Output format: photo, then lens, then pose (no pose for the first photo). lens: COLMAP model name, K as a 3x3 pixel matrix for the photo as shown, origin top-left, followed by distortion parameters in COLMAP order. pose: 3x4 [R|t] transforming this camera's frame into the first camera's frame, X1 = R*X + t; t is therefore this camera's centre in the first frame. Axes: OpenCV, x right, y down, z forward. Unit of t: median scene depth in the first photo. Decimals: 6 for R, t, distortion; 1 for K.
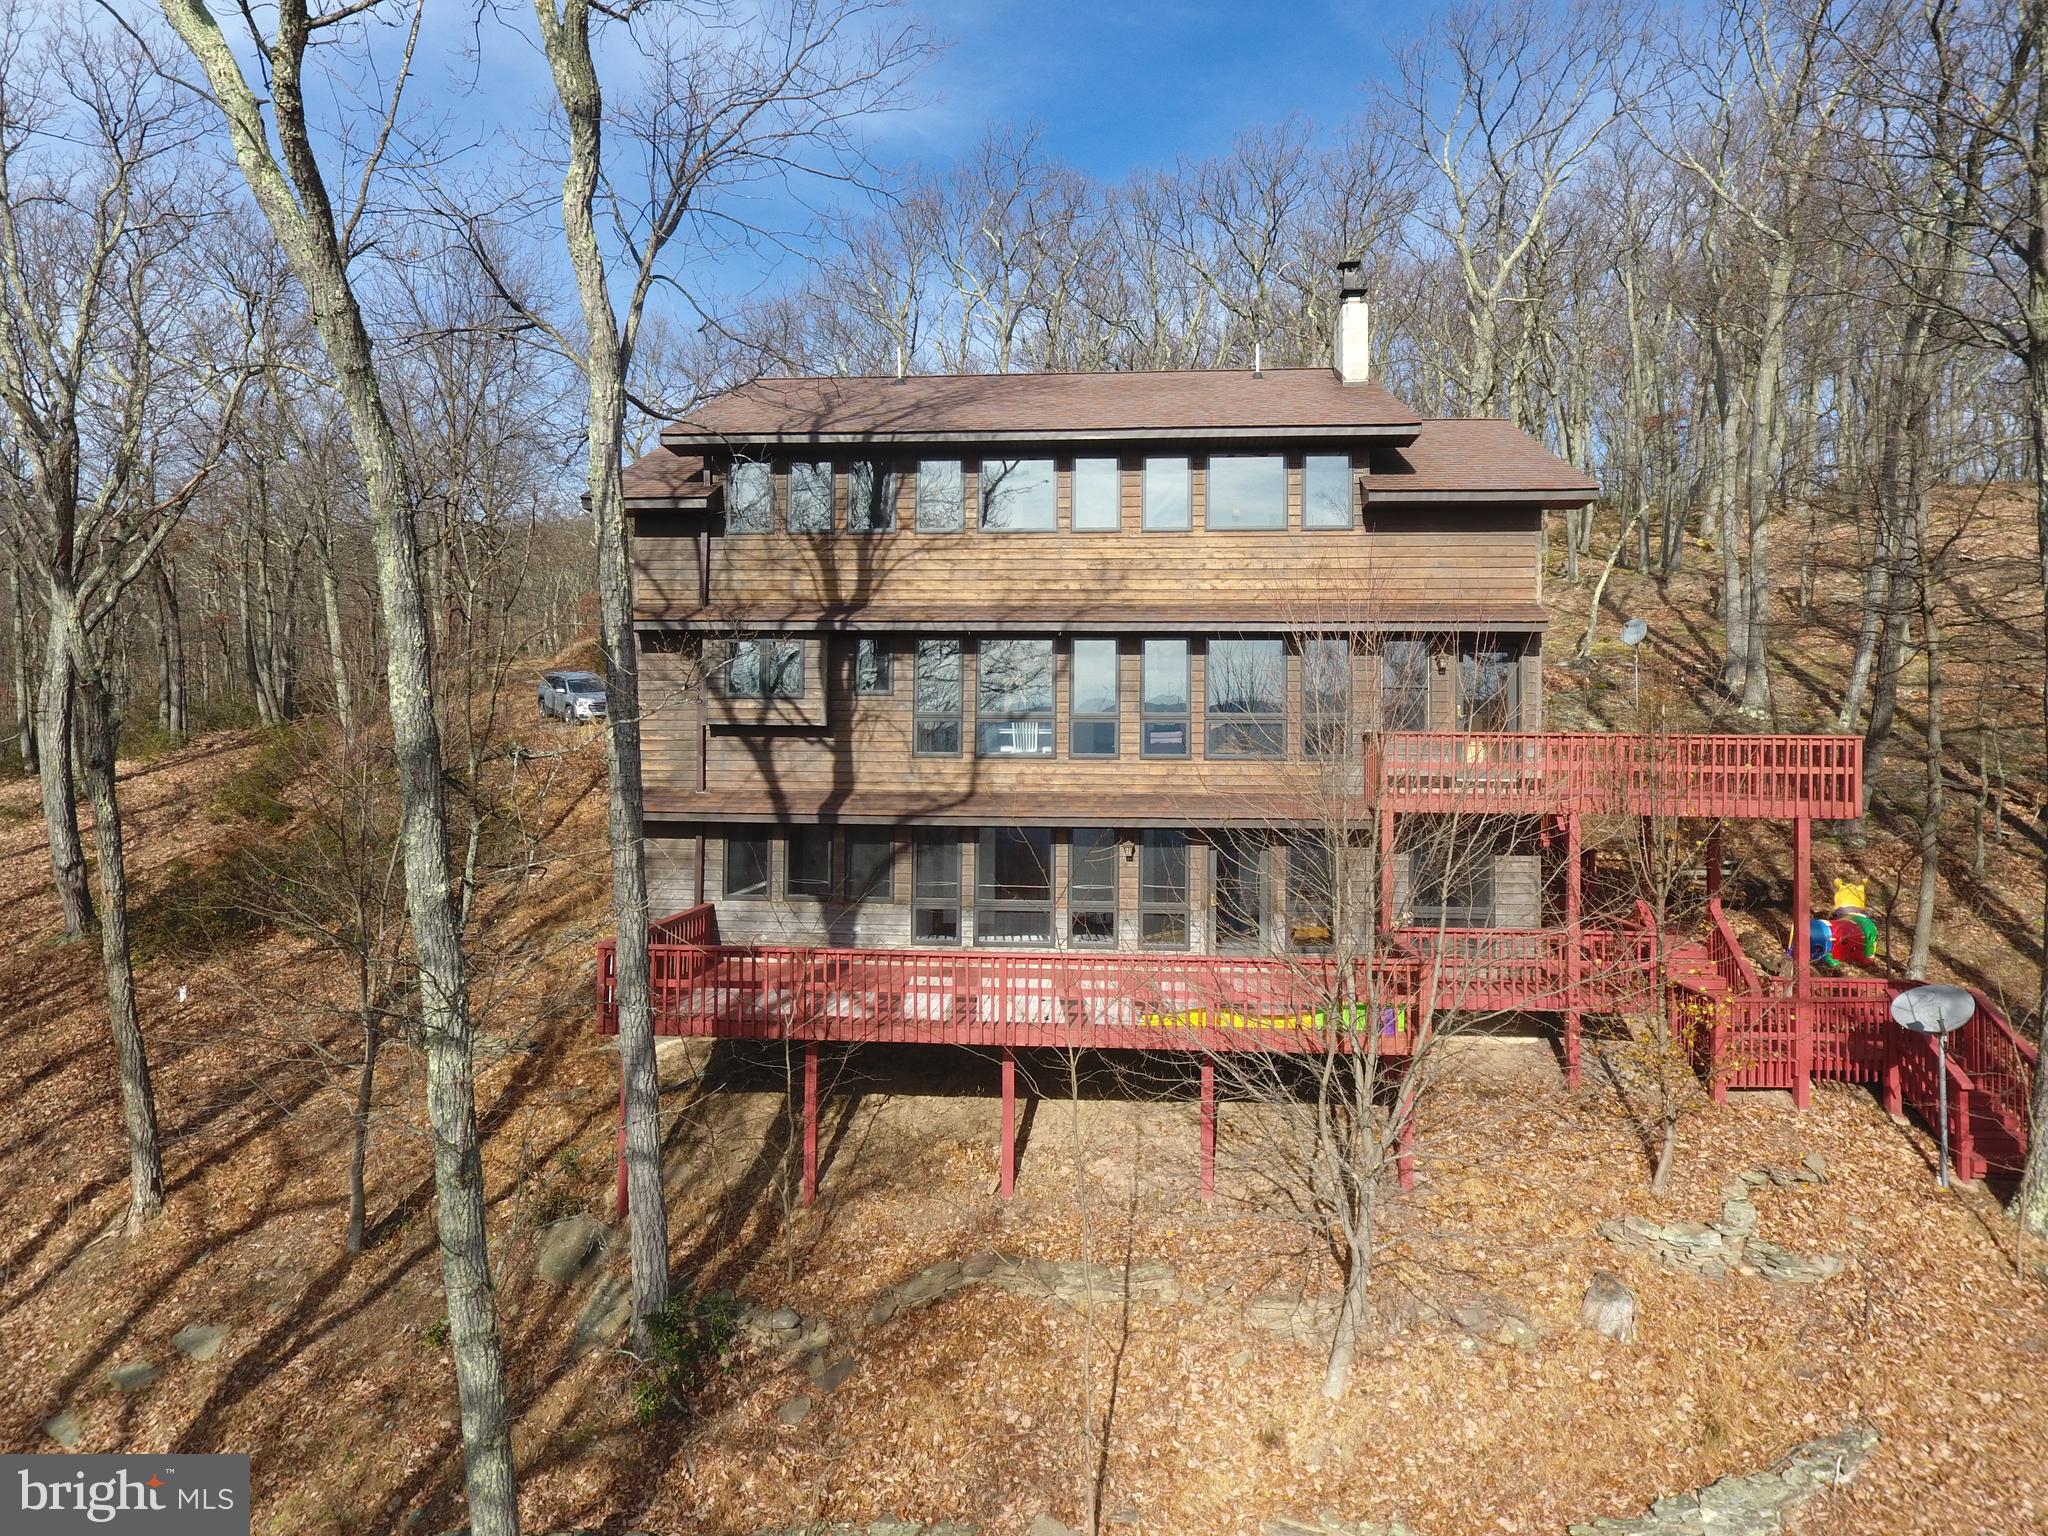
lens RADIAL K [[1201.1, 0, 1035.8], [0, 1201.1, 722.9], [0, 0, 1]] dist [-0.004945, -0.000843]
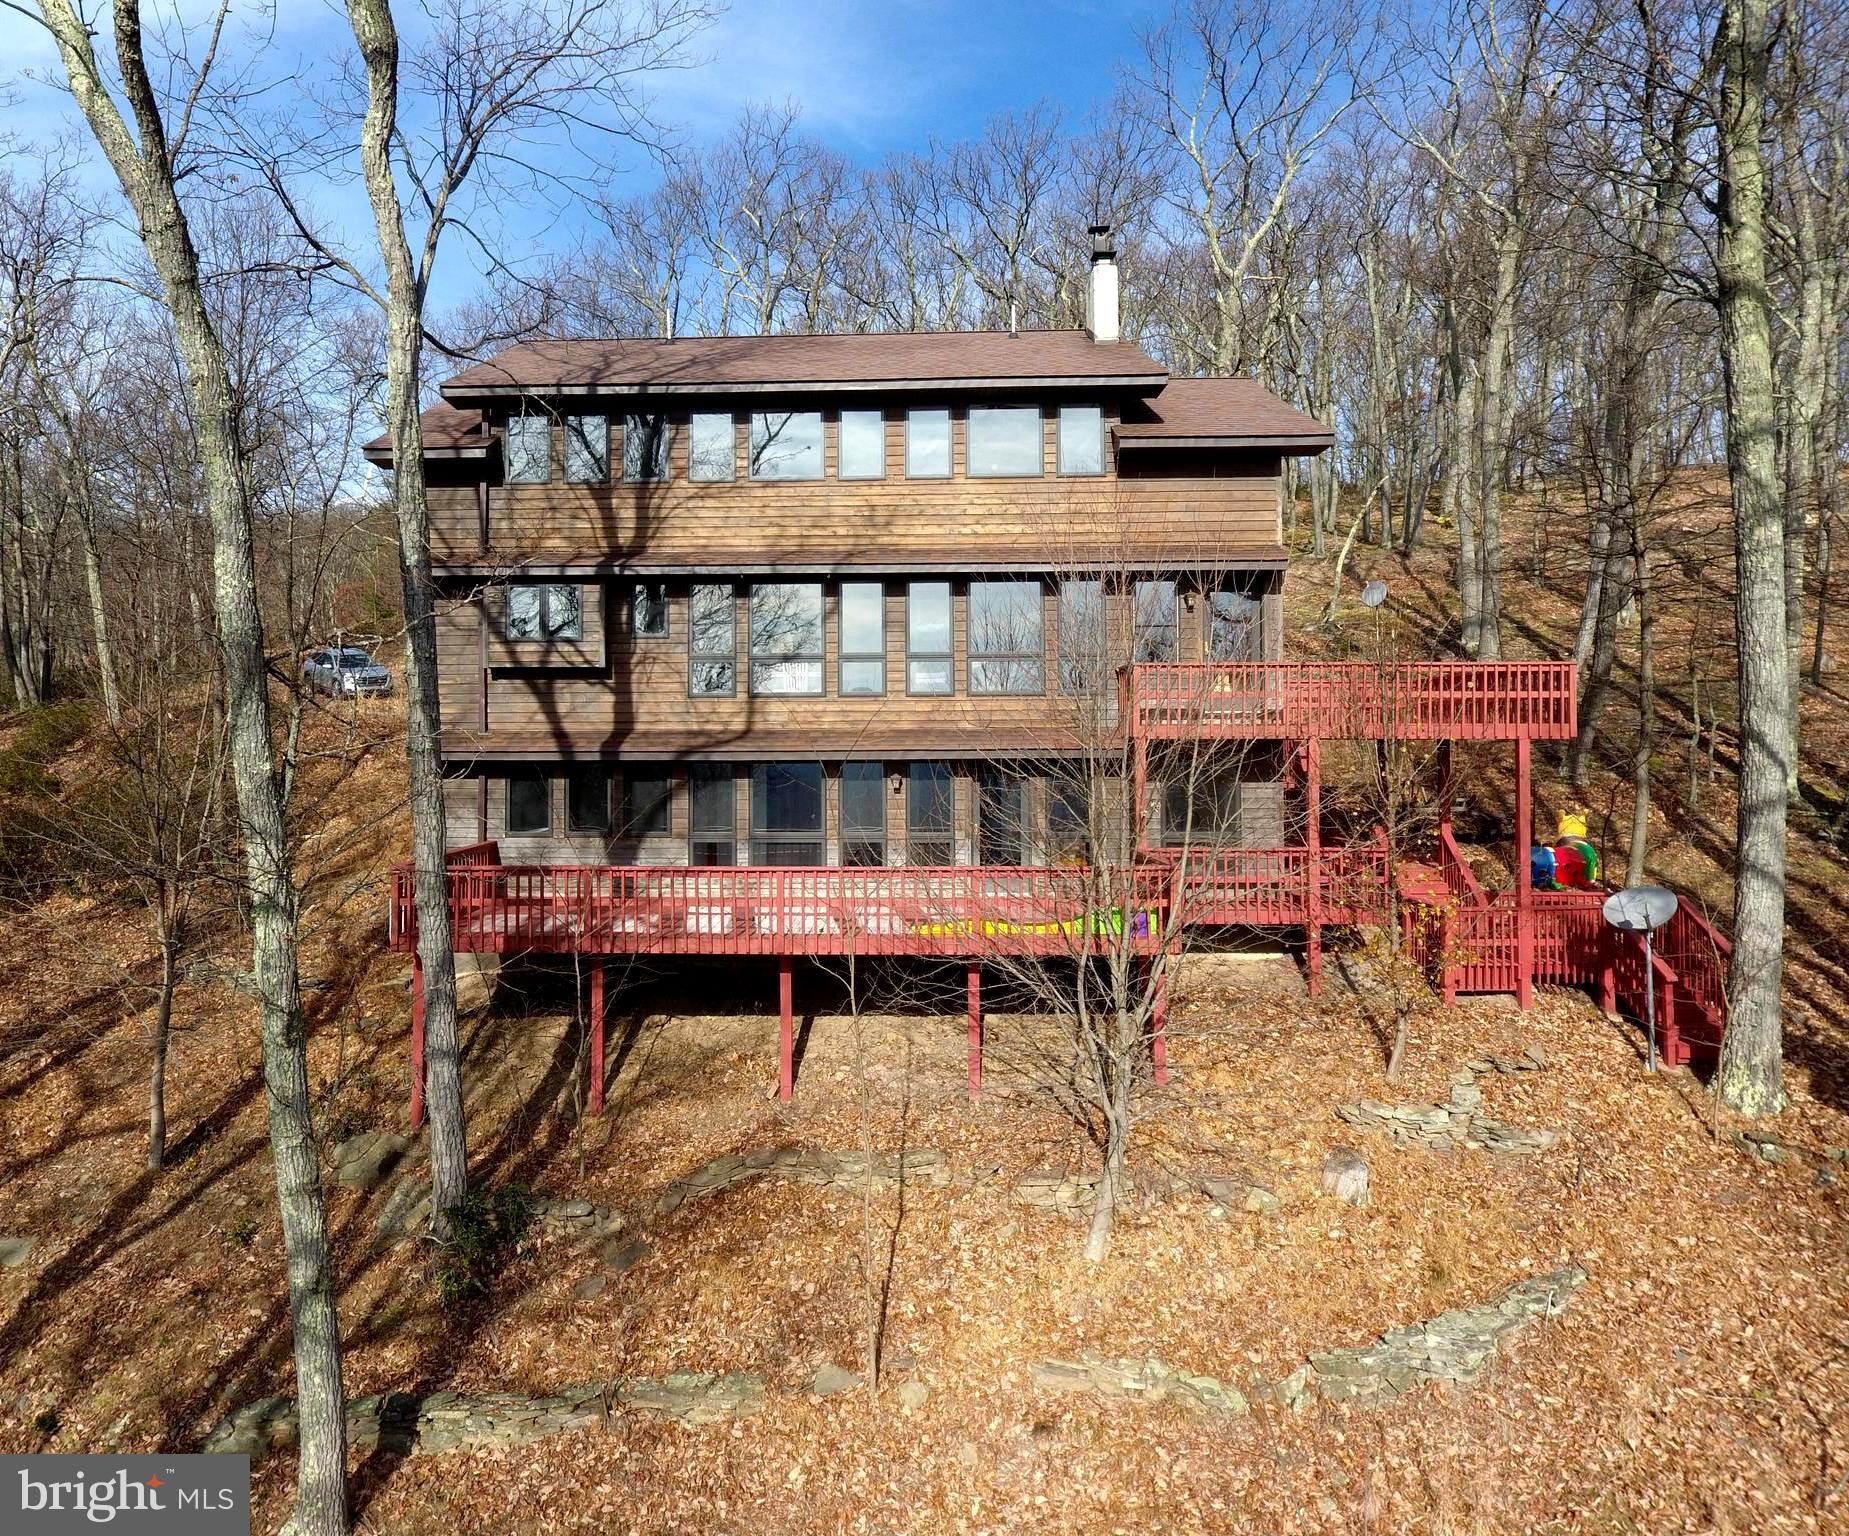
lens RADIAL K [[1196.2, 0, 838.3], [0, 1196.2, 719.5], [0, 0, 1]] dist [-0.002776, -0.004397]
pose [[0.999339, -0.010649, 0.034761, -0.010436], [0.010572, 0.999941, 0.002376, 0.053844], [-0.034784, -0.002007, 0.999393, -0.049461]]
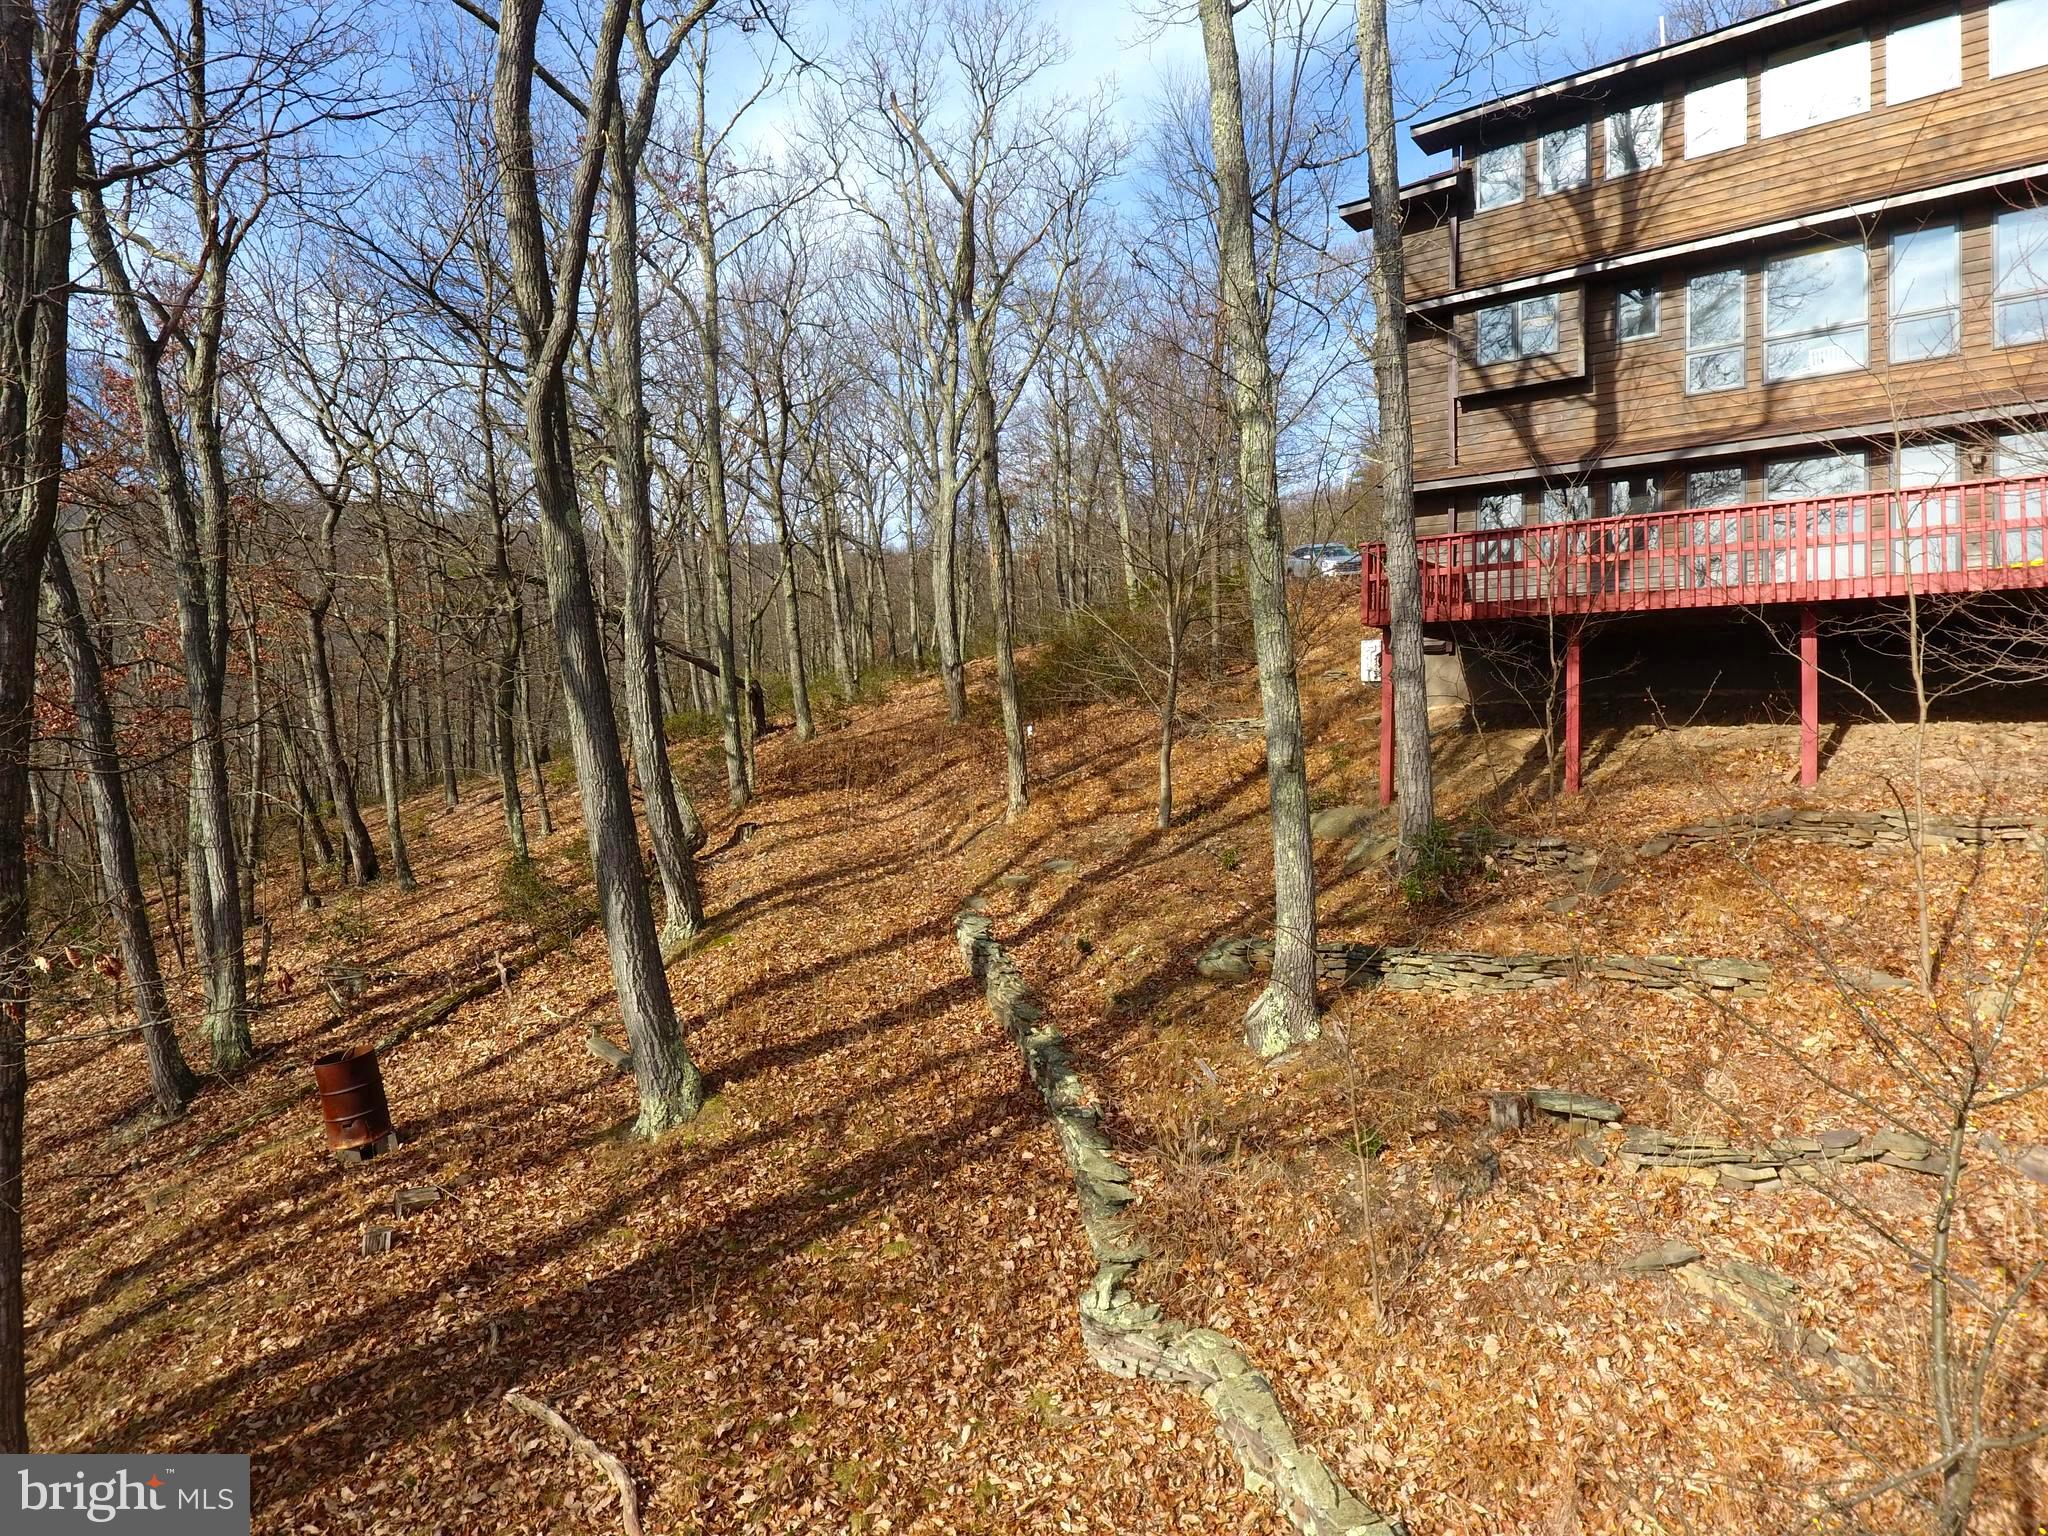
lens RADIAL K [[1201.1, 0, 1035.8], [0, 1201.1, 722.9], [0, 0, 1]] dist [-0.004945, -0.000843]
pose [[0.828227, -0.004633, -0.560373, -0.000351], [0.006458, 0.999978, 0.001277, 0.316338], [0.560355, -0.004677, 0.828239, -0.067845]]
